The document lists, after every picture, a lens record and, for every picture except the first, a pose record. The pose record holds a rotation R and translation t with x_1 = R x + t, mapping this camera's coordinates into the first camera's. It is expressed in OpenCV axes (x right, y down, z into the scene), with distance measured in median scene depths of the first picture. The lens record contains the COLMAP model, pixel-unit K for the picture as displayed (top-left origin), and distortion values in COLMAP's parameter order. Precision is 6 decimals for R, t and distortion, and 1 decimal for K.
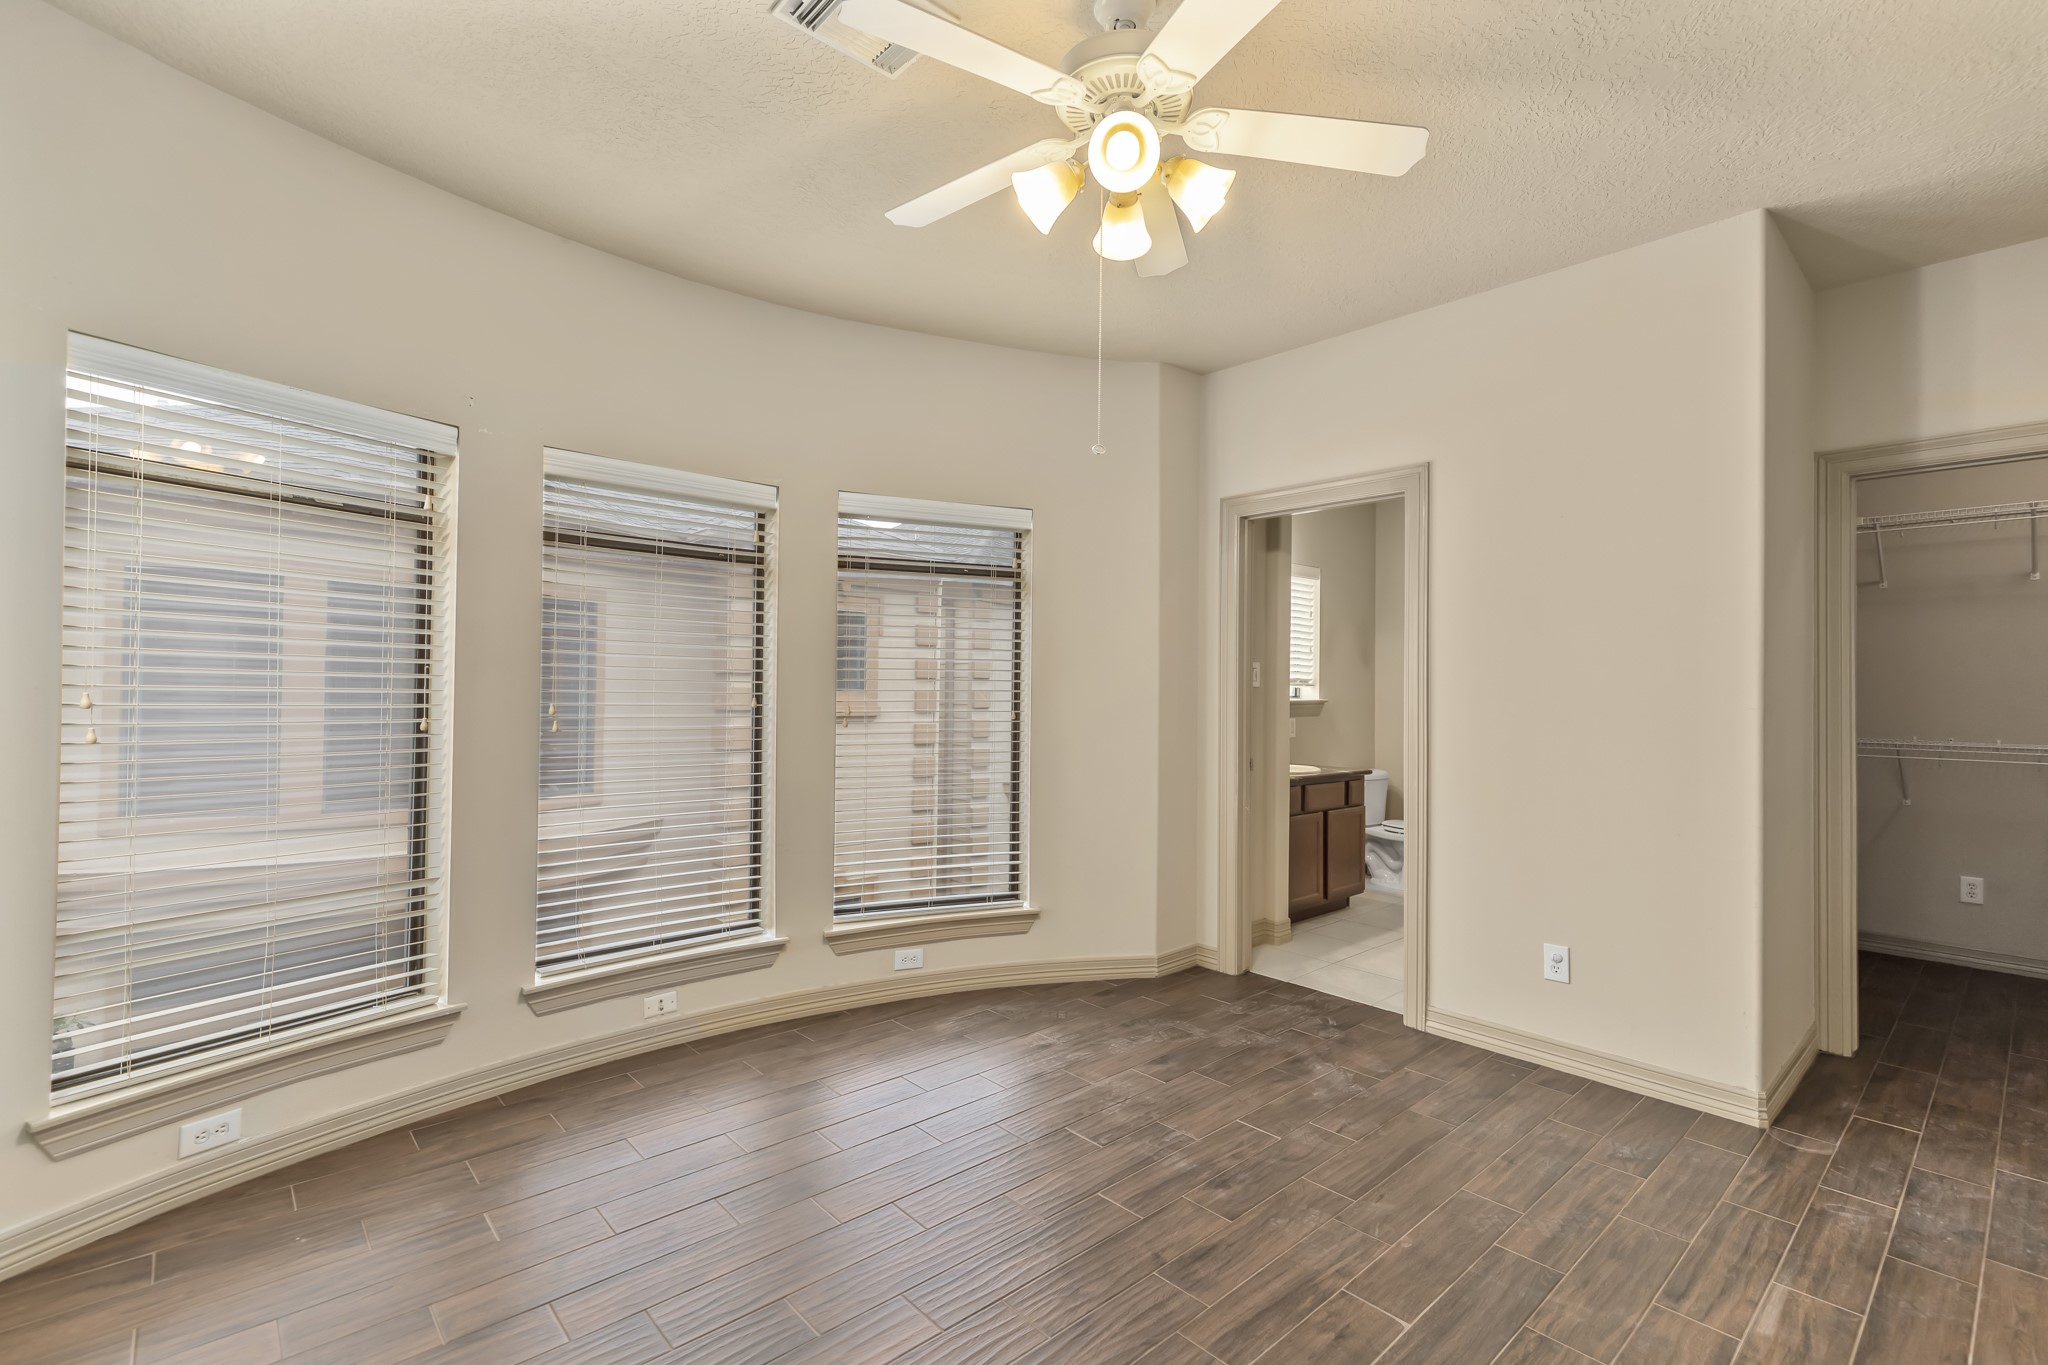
lens RADIAL K [[928.4, 0, 1020.6], [0, 928.4, 671.1], [0, 0, 1]] dist [-0.000327, -0.000499]
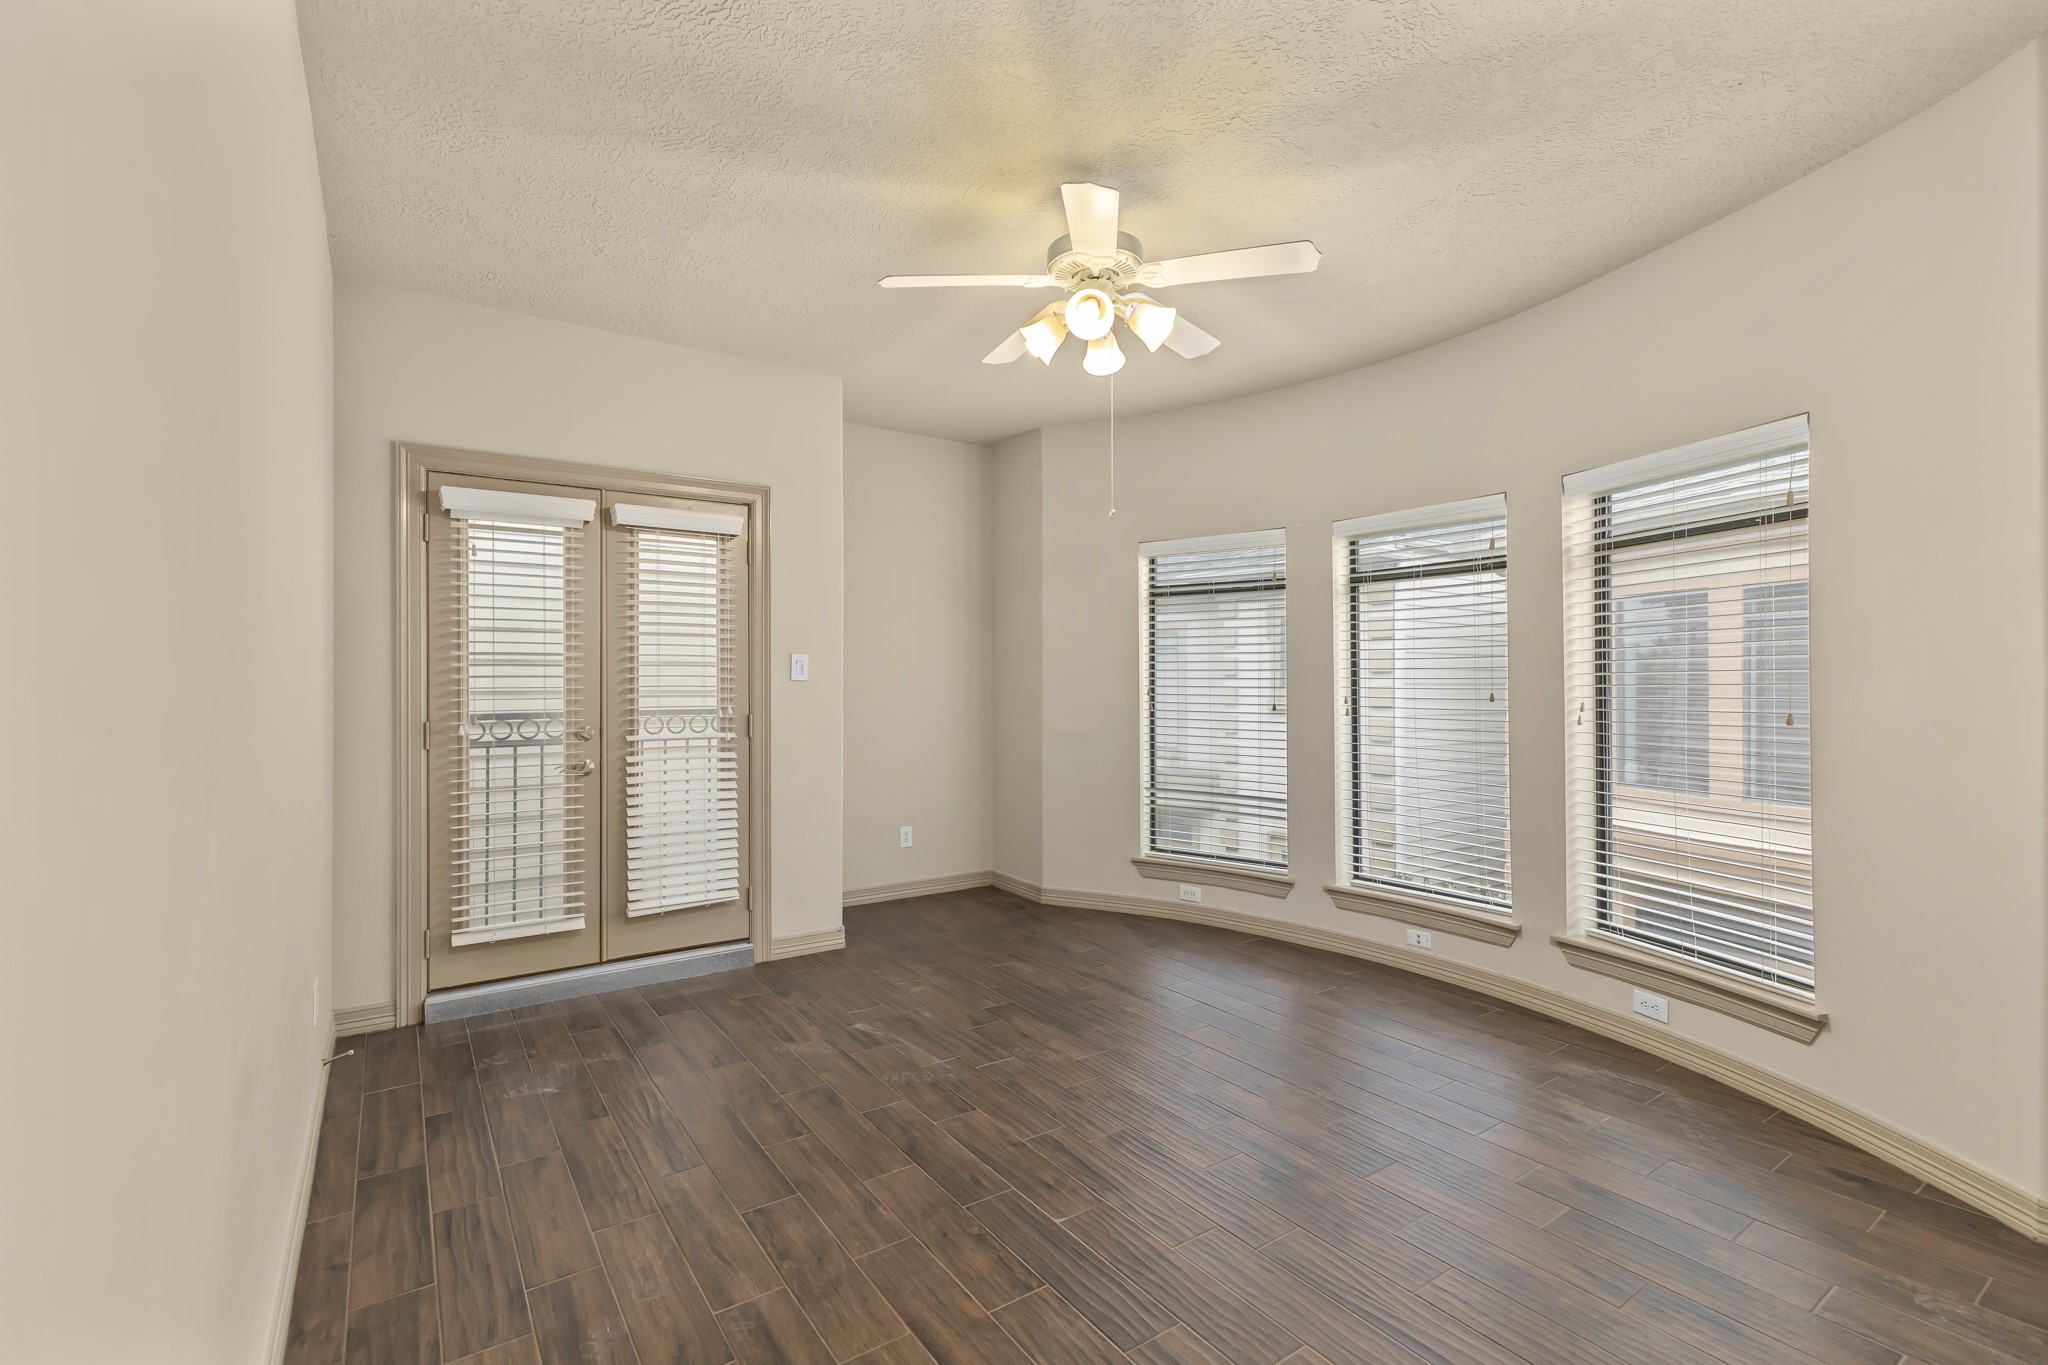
lens RADIAL K [[928.4, 0, 1020.6], [0, 928.4, 671.1], [0, 0, 1]] dist [-0.000327, -0.000499]
pose [[-0.122005, -0.016042, -0.992400, 0.900917], [0.015462, 0.999717, -0.018061, 0.017024], [0.992409, -0.017548, -0.121722, 0.623822]]
